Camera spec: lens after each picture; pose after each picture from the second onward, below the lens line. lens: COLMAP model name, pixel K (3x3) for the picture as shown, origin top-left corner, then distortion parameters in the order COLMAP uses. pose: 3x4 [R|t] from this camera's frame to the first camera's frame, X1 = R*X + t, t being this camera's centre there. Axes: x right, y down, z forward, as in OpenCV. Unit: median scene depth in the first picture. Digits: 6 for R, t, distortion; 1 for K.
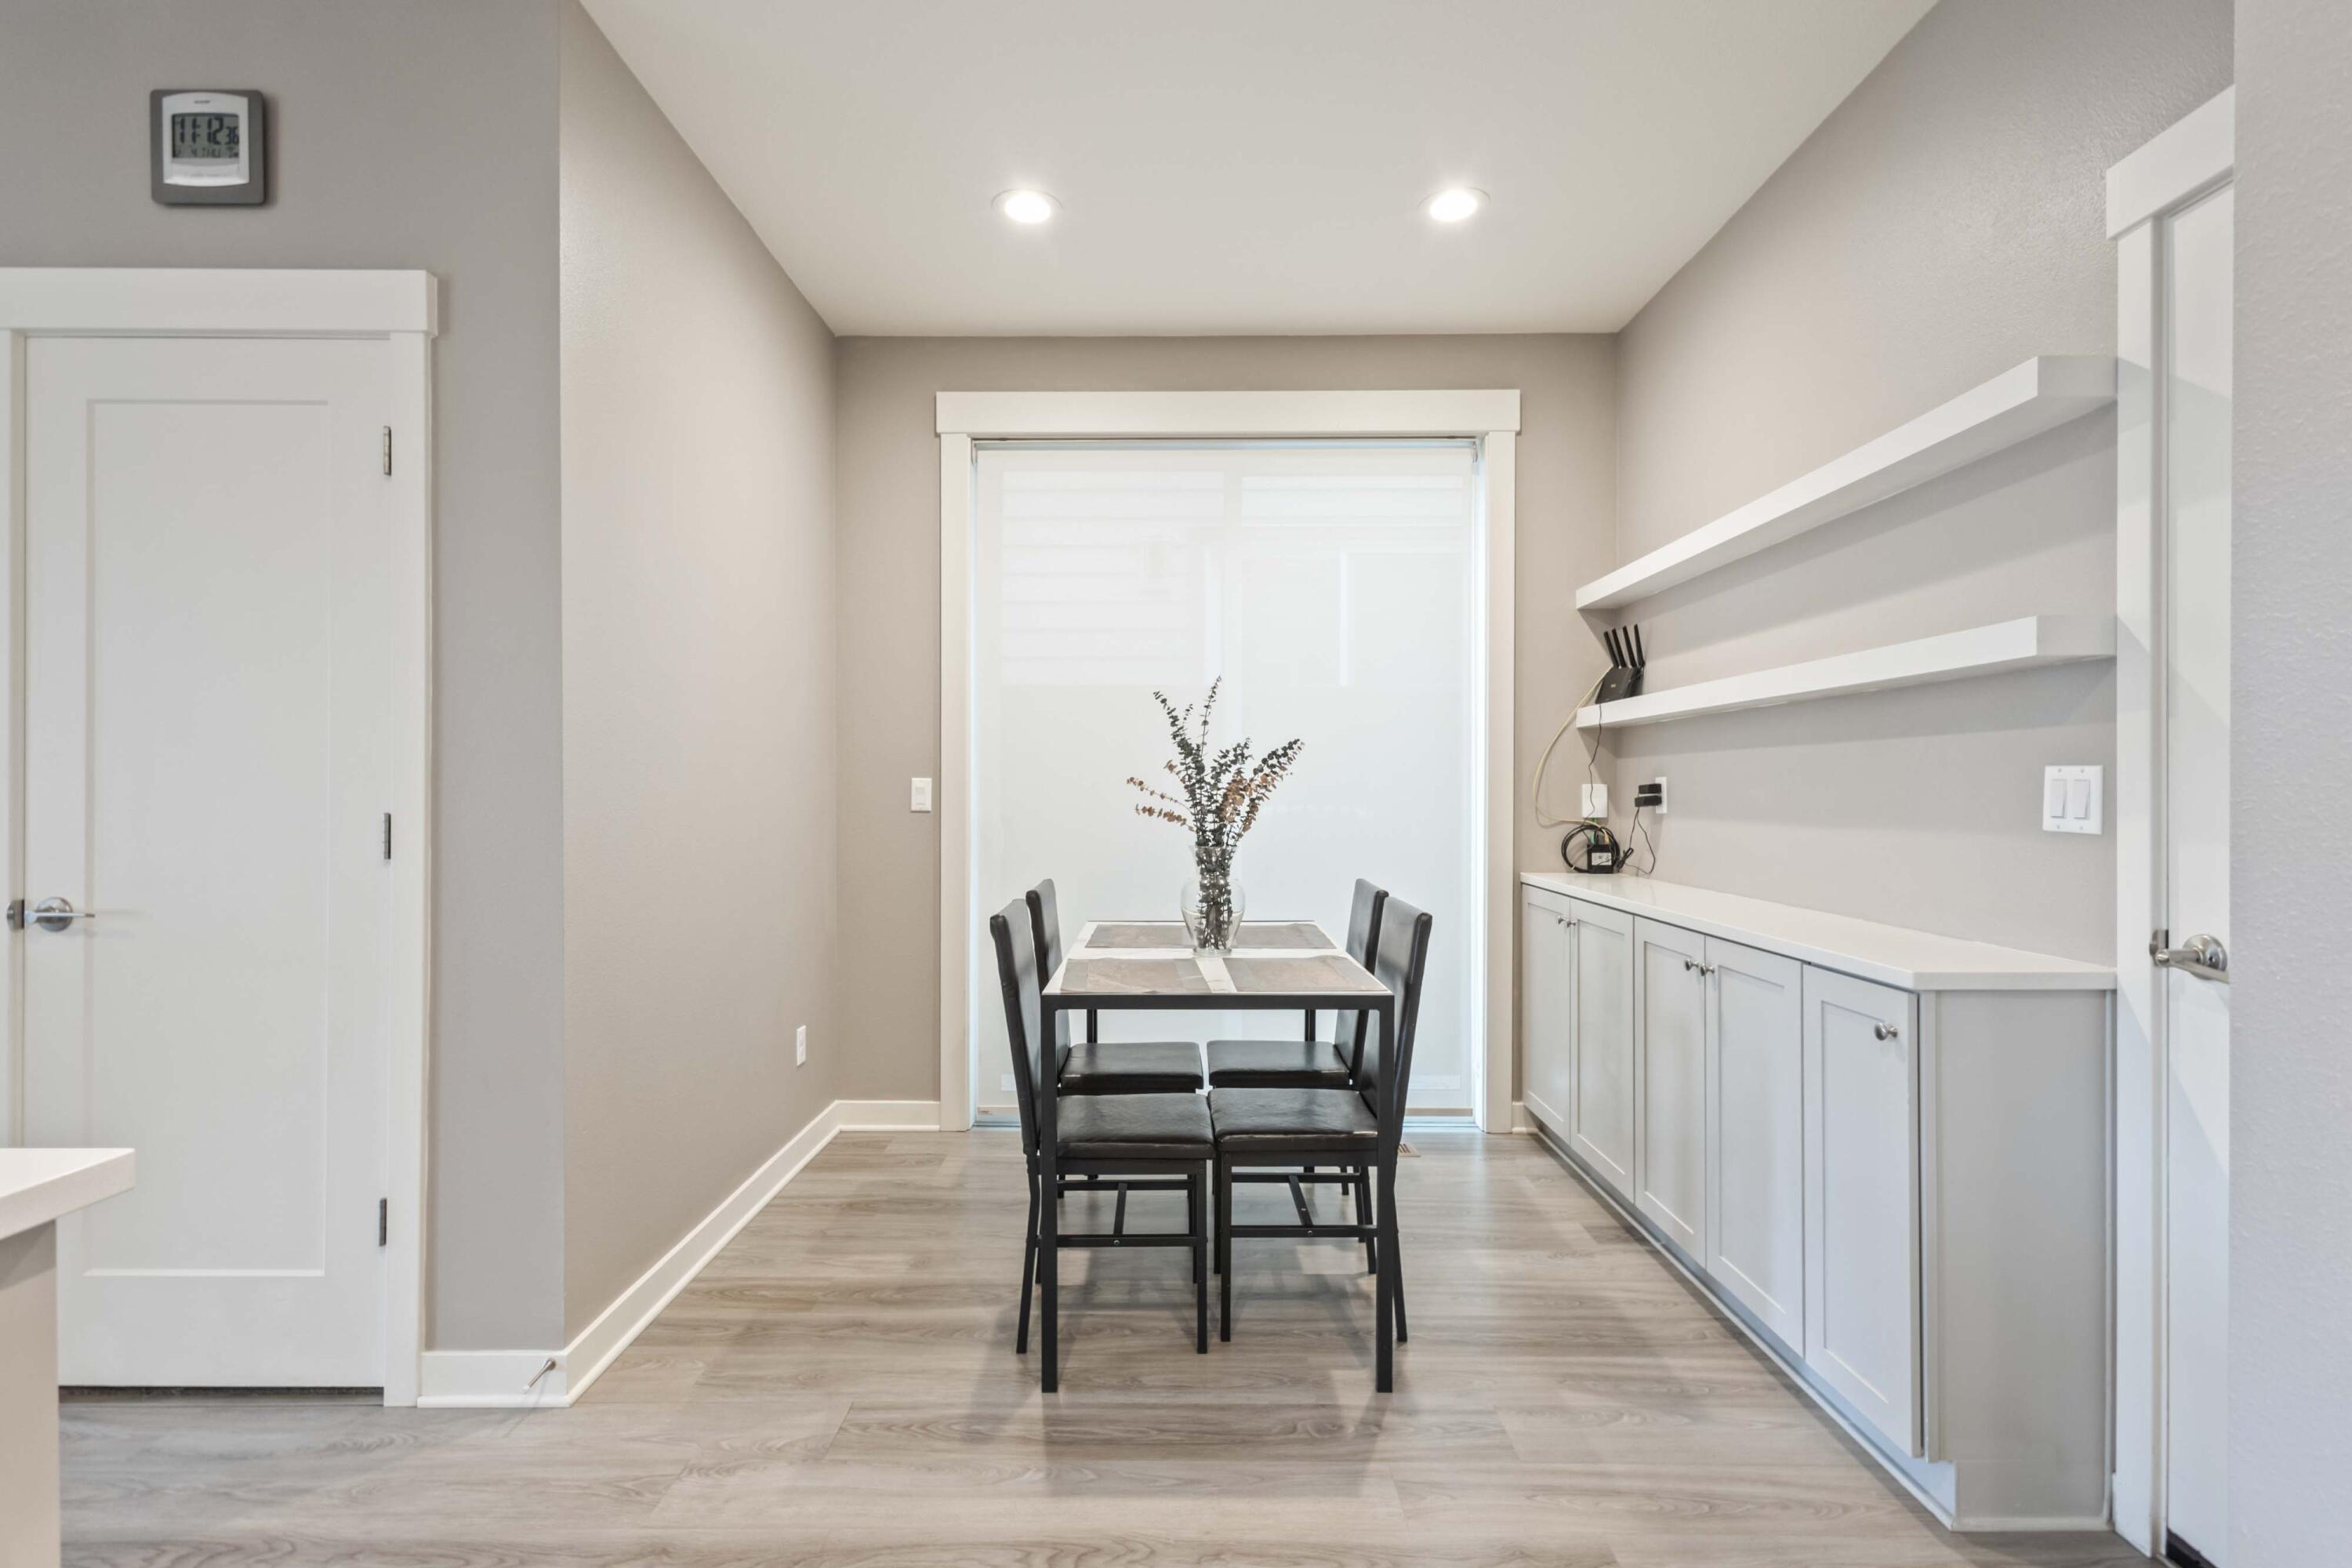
lens RADIAL K [[1088.8, 0, 1172.4], [0, 1088.8, 790.5], [0, 0, 1]] dist [0.017307, -0.005338]
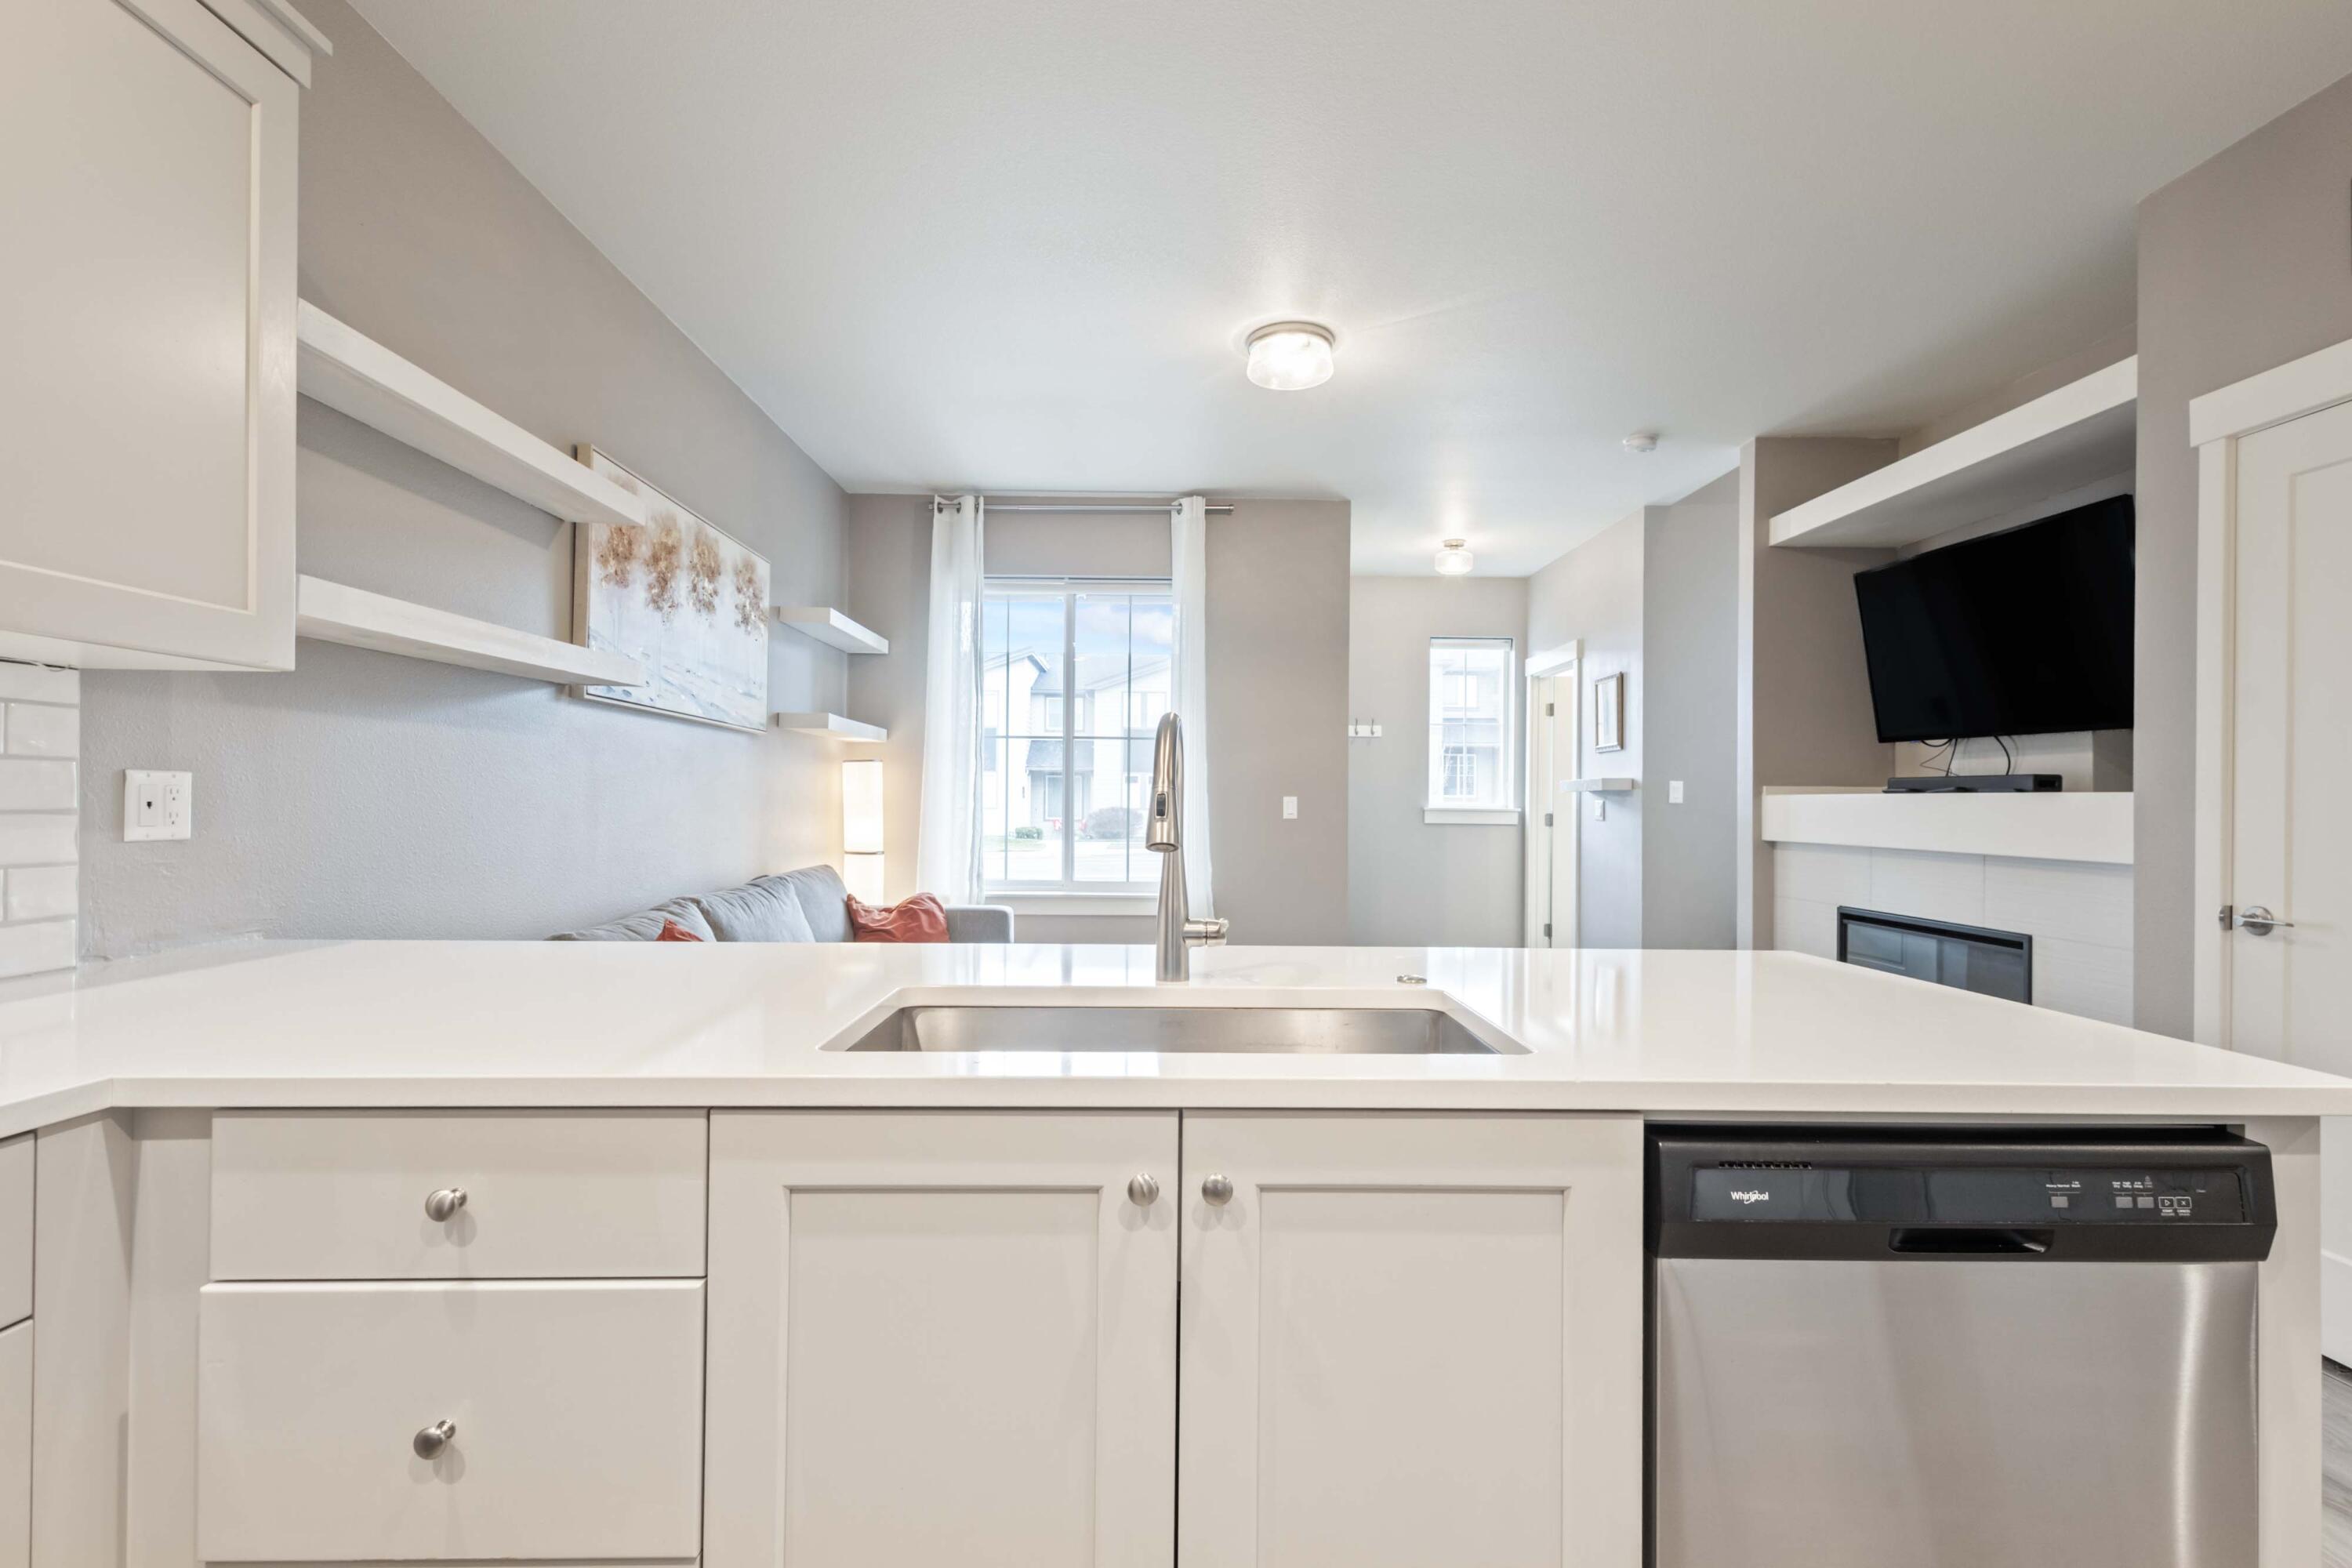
lens RADIAL K [[1088.8, 0, 1177.8], [0, 1088.8, 795.0], [0, 0, 1]] dist [0.017307, -0.005338]
pose [[0.023033, -0.006303, -0.999715, 0.135799], [-0.010570, 0.999923, -0.006548, -0.001881], [0.999679, 0.010717, 0.022965, -0.181648]]
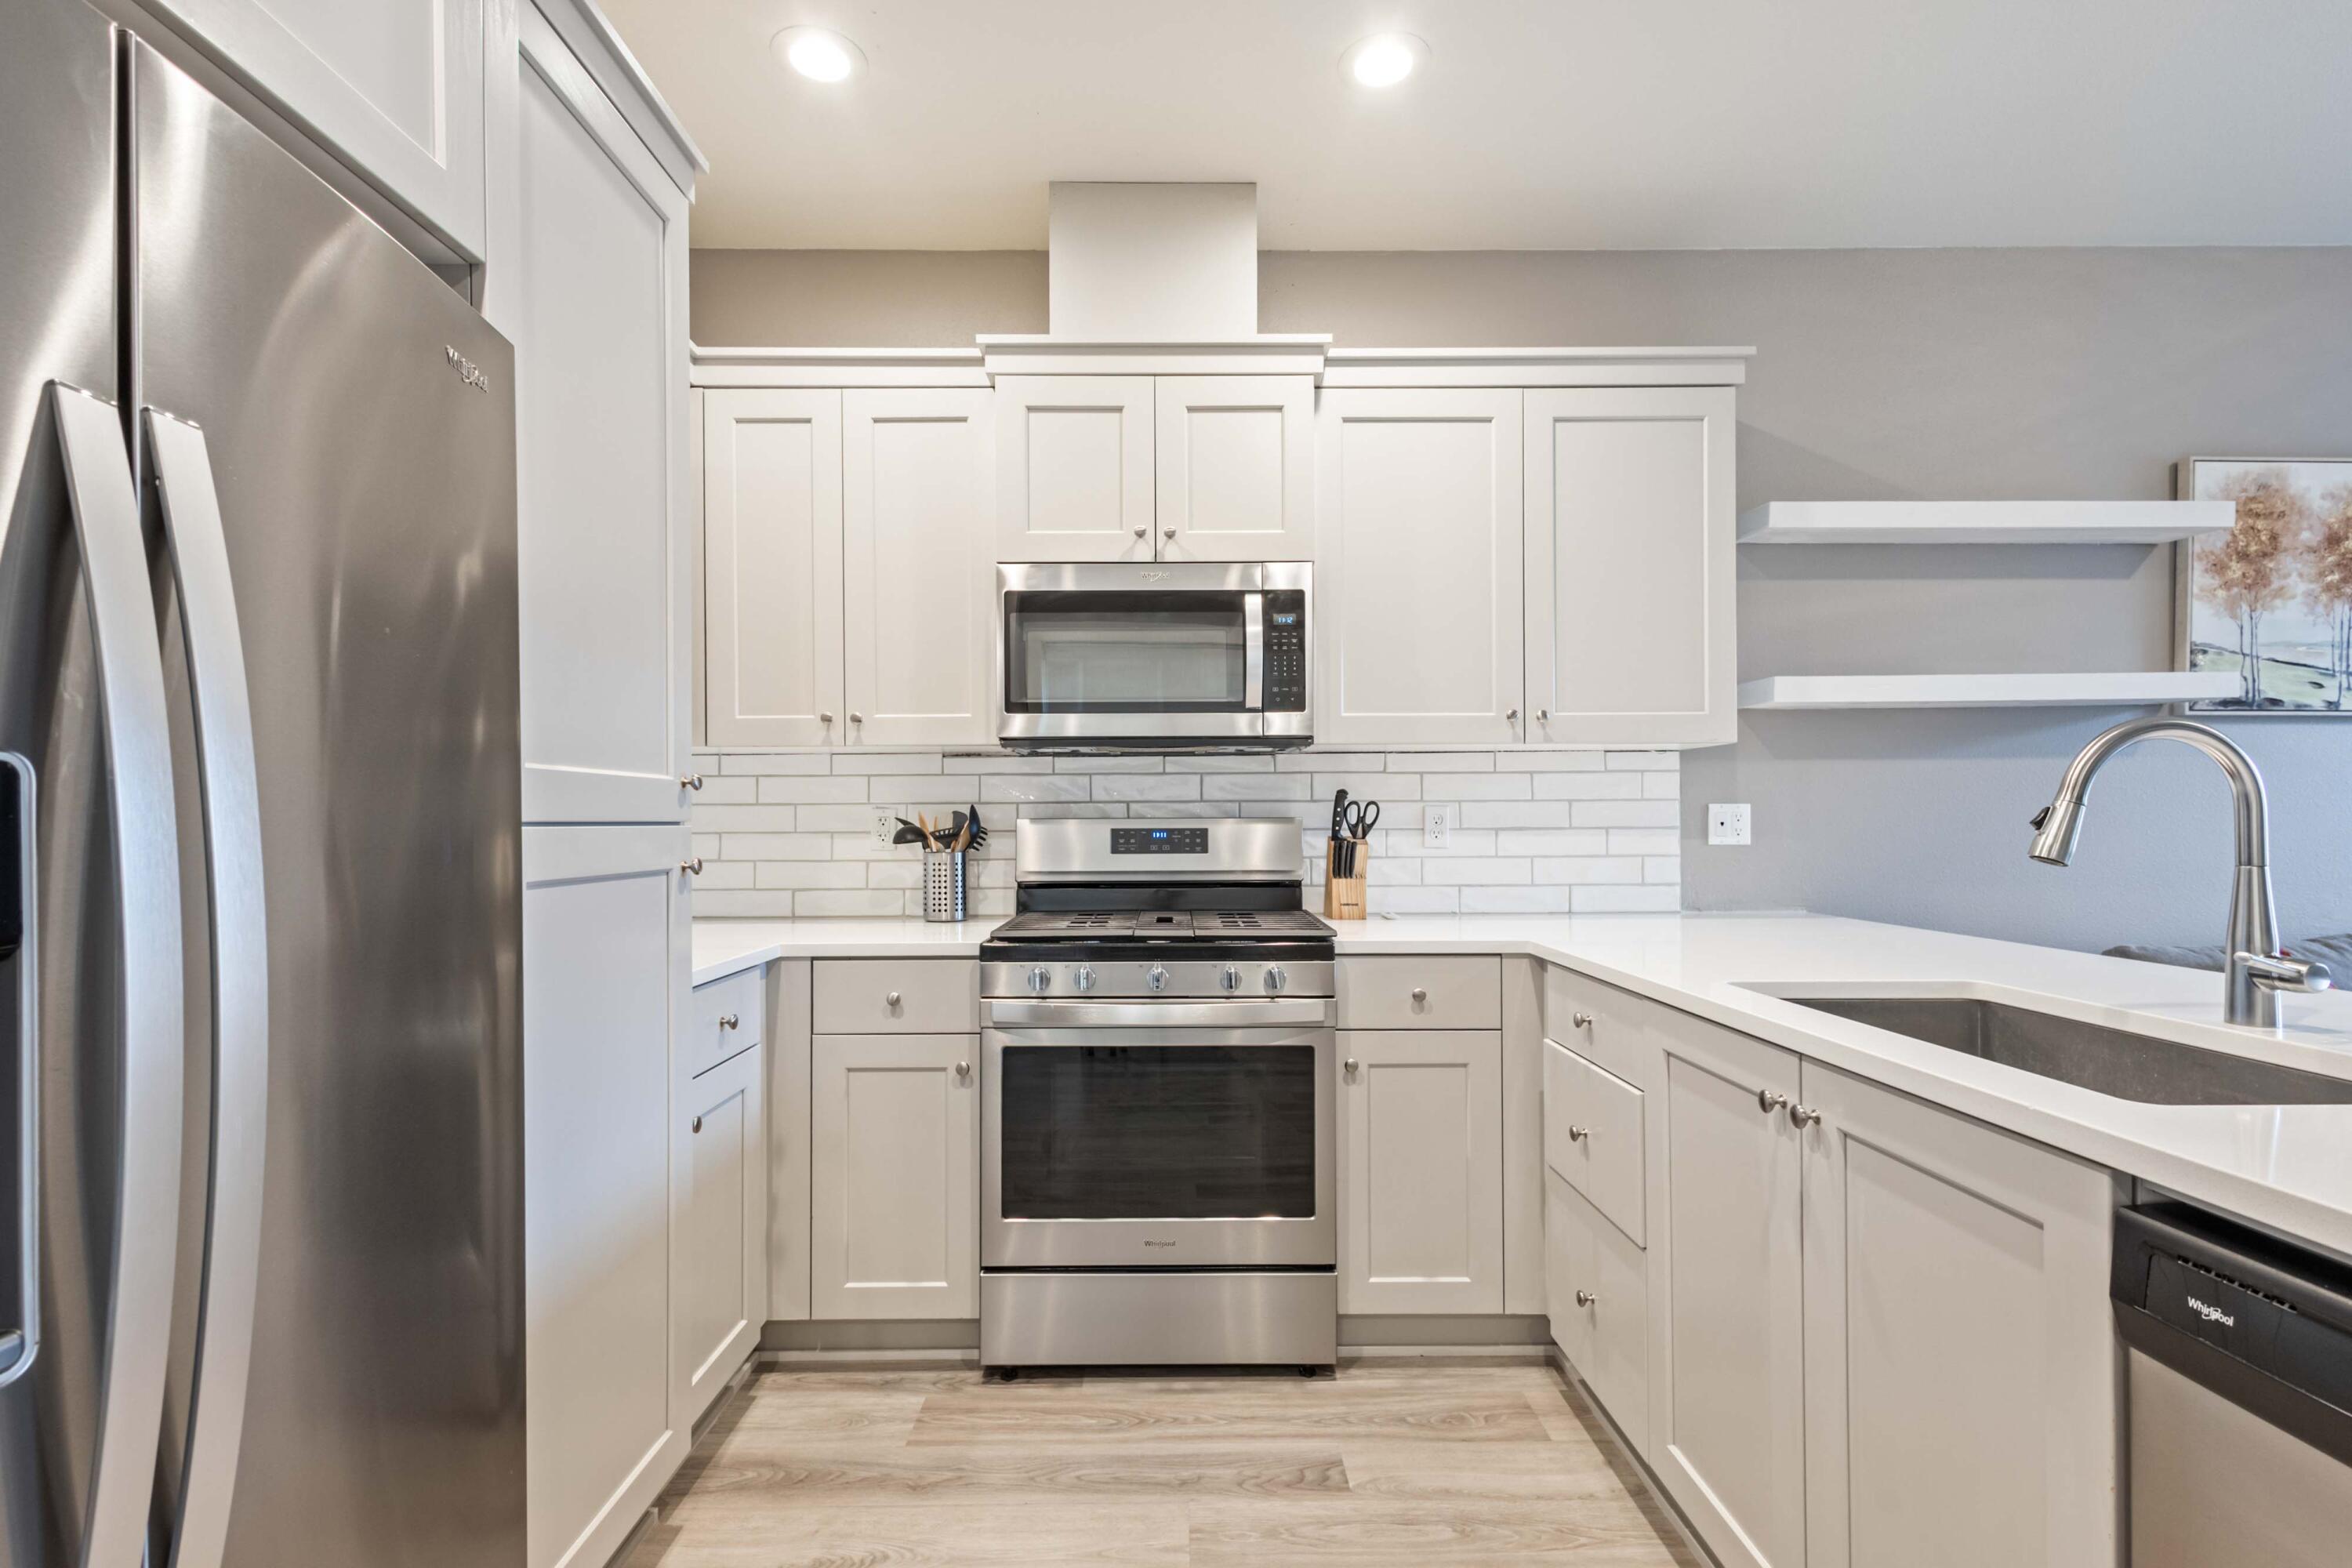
lens RADIAL K [[1088.8, 0, 1176.9], [0, 1088.8, 818.4], [0, 0, 1]] dist [0.017307, -0.005338]
pose [[-0.999885, 0.004275, -0.014517, 0.016794], [0.004259, 0.999990, 0.001127, -0.003676], [0.014521, 0.001065, -0.999894, 0.477840]]
